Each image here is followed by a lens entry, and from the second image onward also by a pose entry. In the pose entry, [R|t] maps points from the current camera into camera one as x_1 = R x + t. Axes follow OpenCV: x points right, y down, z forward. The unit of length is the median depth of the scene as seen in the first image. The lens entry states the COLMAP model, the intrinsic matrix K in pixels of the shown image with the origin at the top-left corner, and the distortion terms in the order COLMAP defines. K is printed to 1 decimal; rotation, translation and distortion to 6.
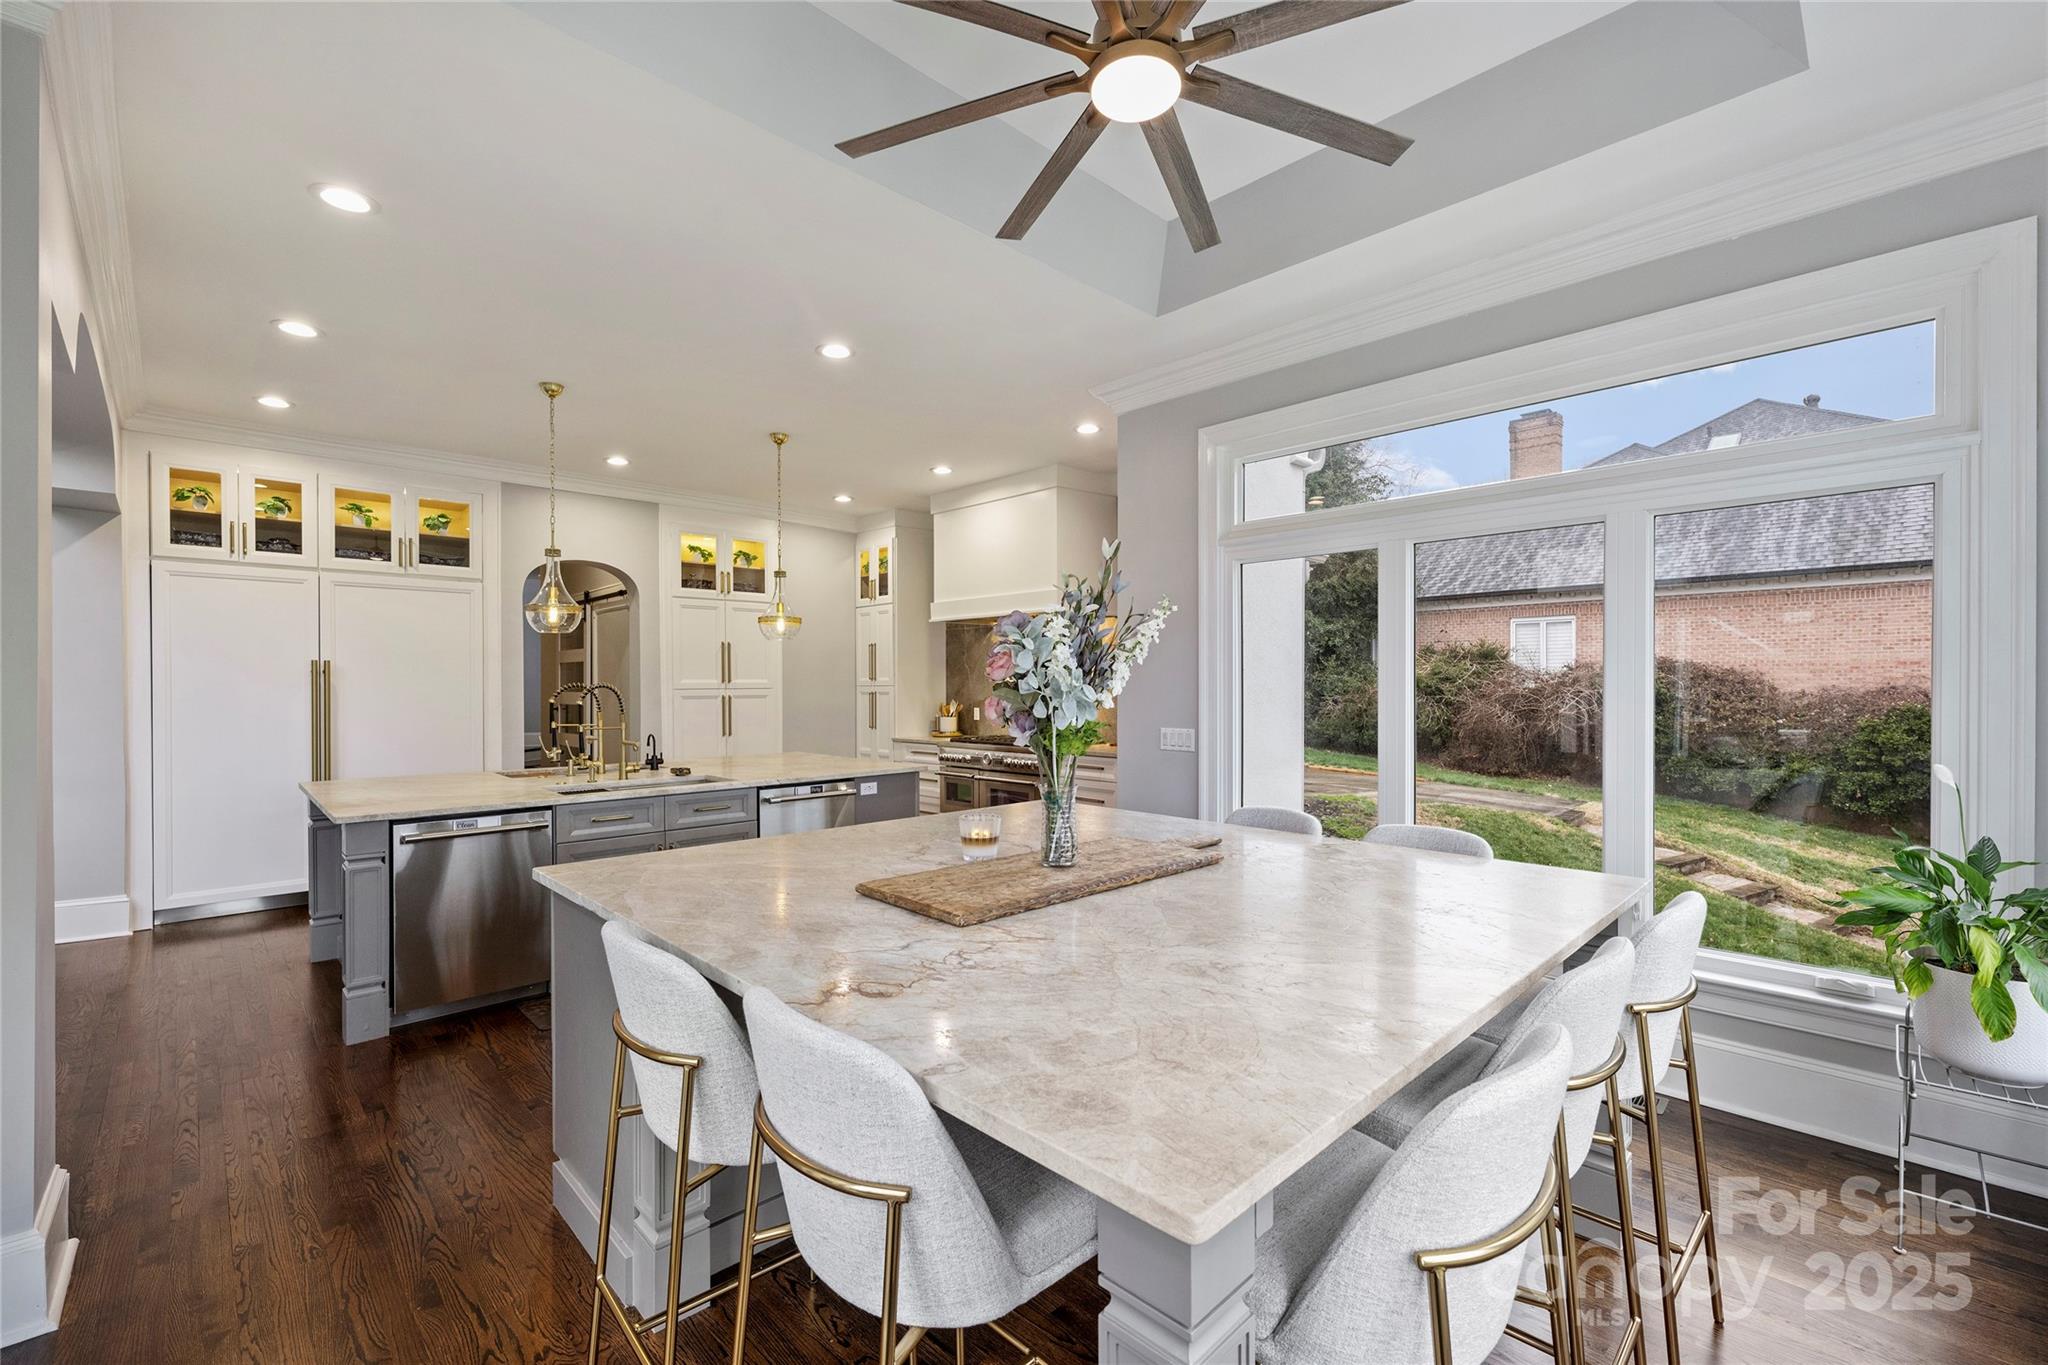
lens RADIAL K [[869.5, 0, 1022.8], [0, 869.5, 687.4], [0, 0, 1]] dist [-0.001828, -0.000620]
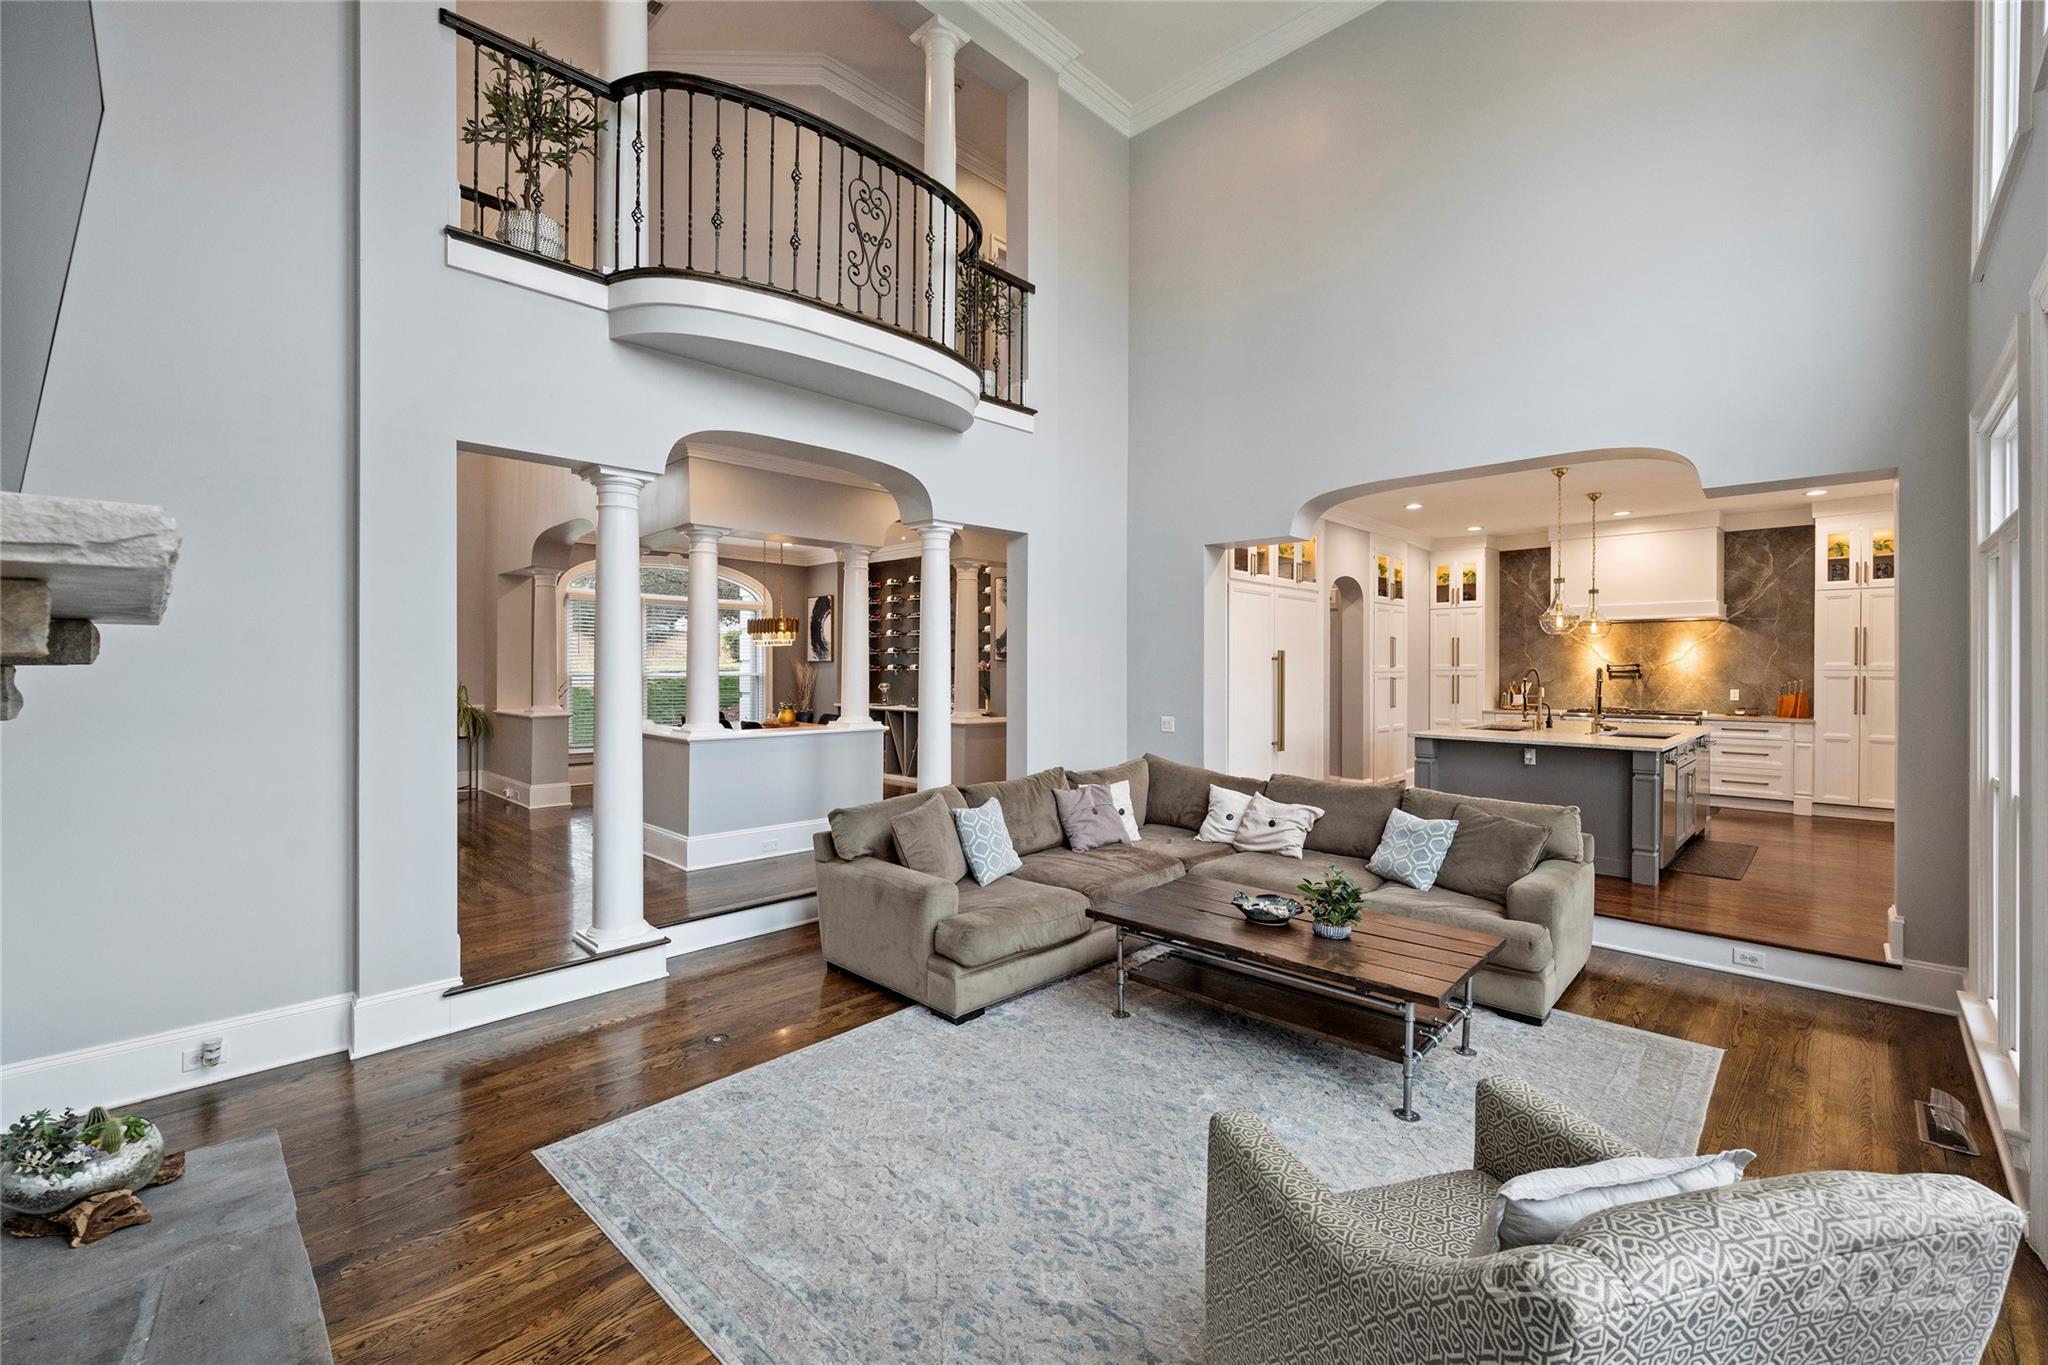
lens RADIAL K [[841.7, 0, 1018.5], [0, 841.7, 675.9], [0, 0, 1]] dist [-0.005122, -0.000311]
pose [[0.999884, 0.004089, 0.014687, -1.108816], [-0.004175, 0.999975, 0.005779, 0.002674], [-0.014663, -0.005839, 0.999875, -0.314523]]
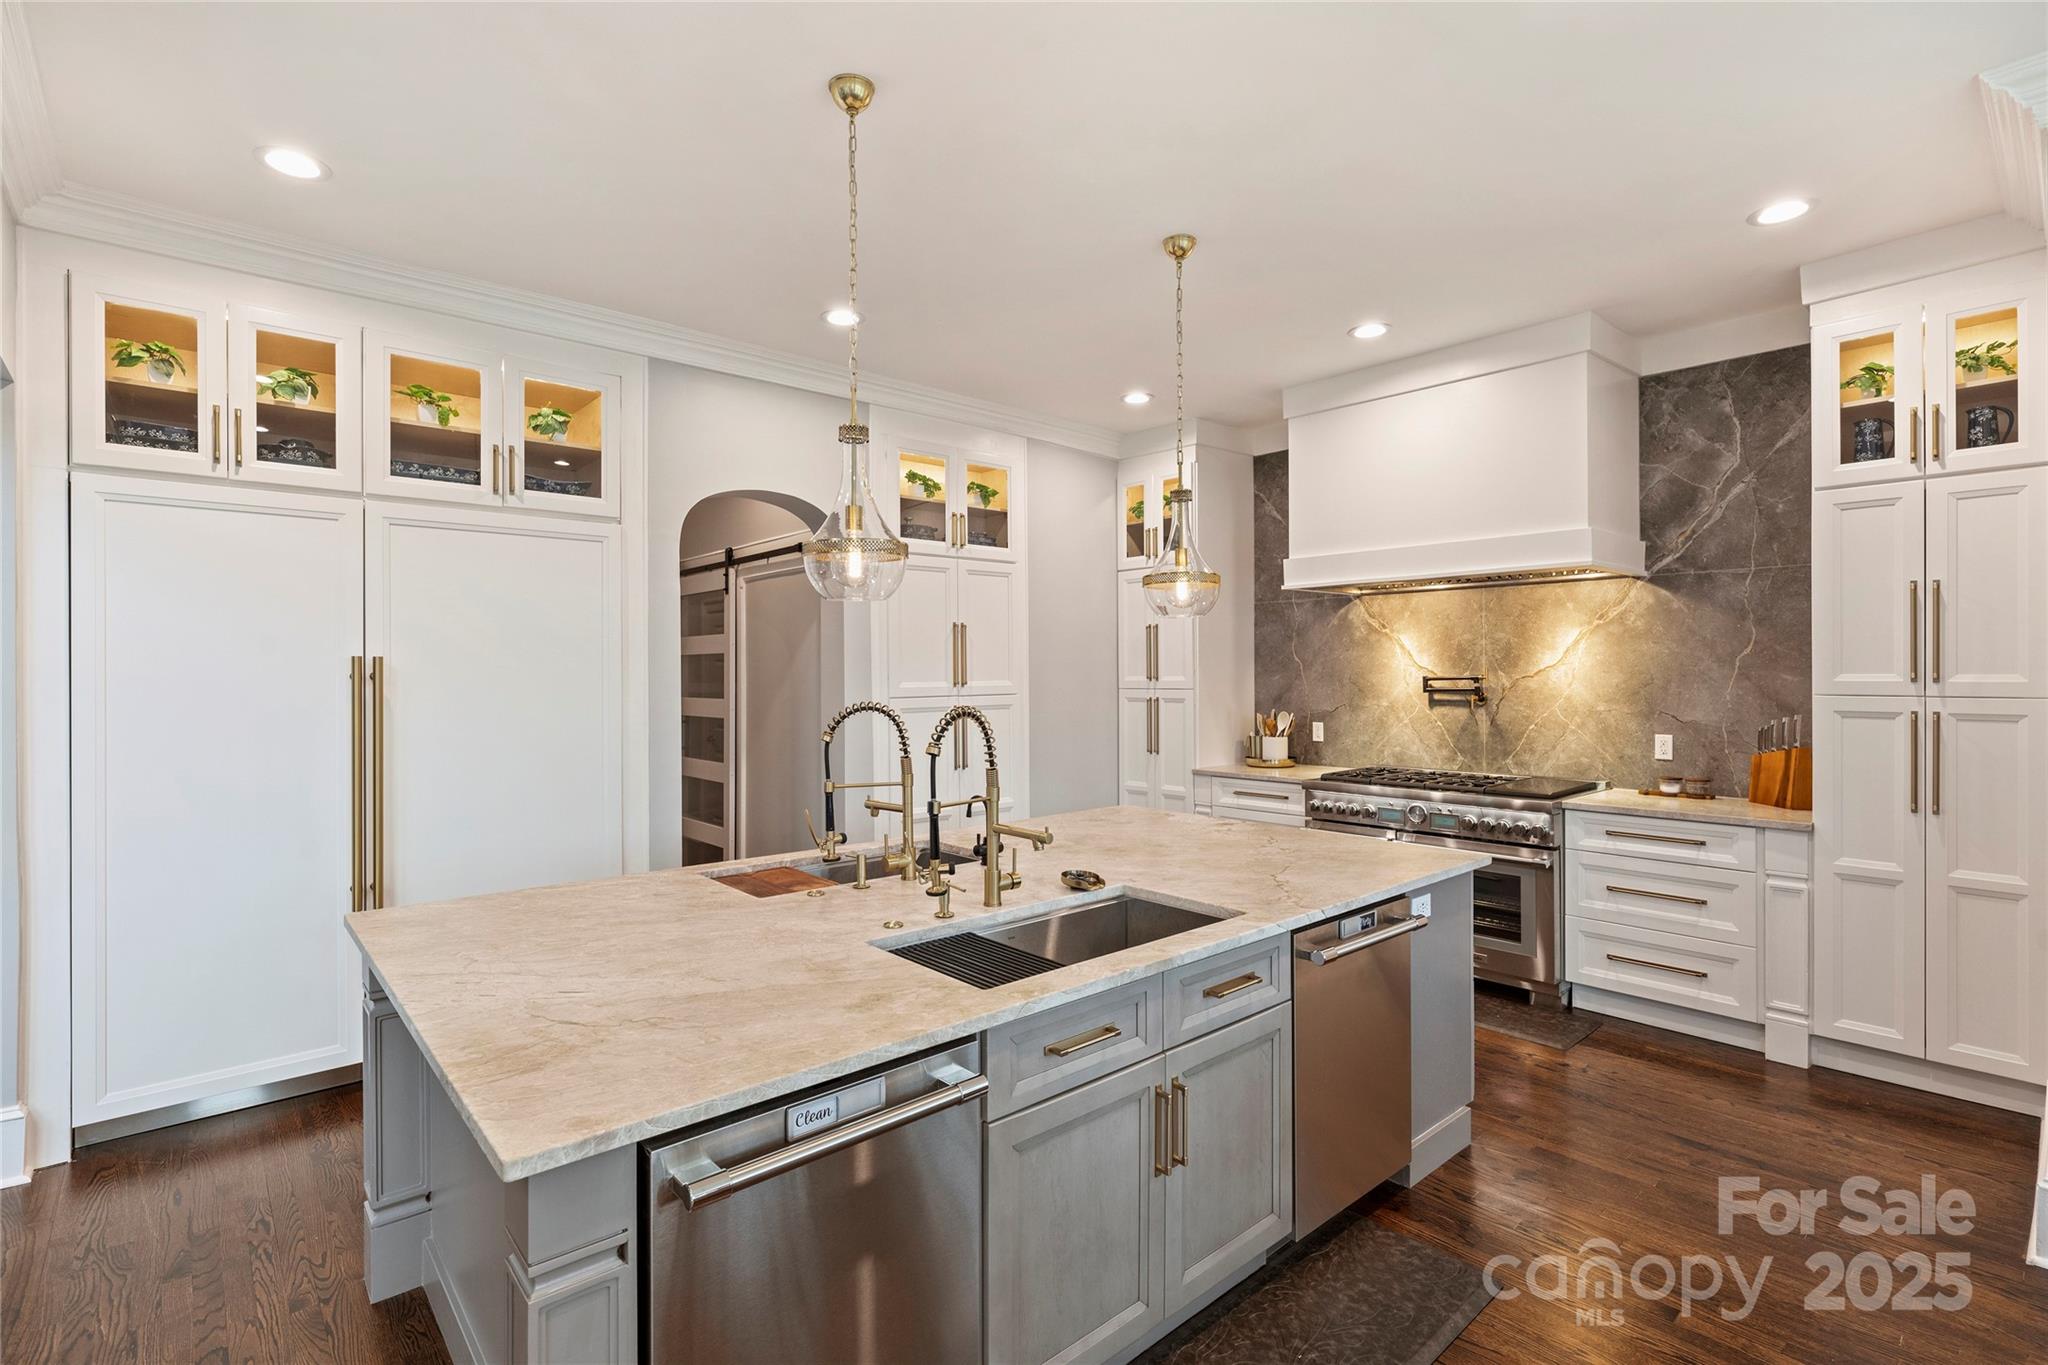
lens RADIAL K [[960.2, 0, 1016.1], [0, 960.2, 672.1], [0, 0, 1]] dist [0.000348, 0.000708]
pose [[0.998689, -0.002125, -0.051141, -0.315683], [0.001973, 0.999993, -0.003032, -0.016157], [0.051147, 0.002928, 0.998687, 0.352927]]
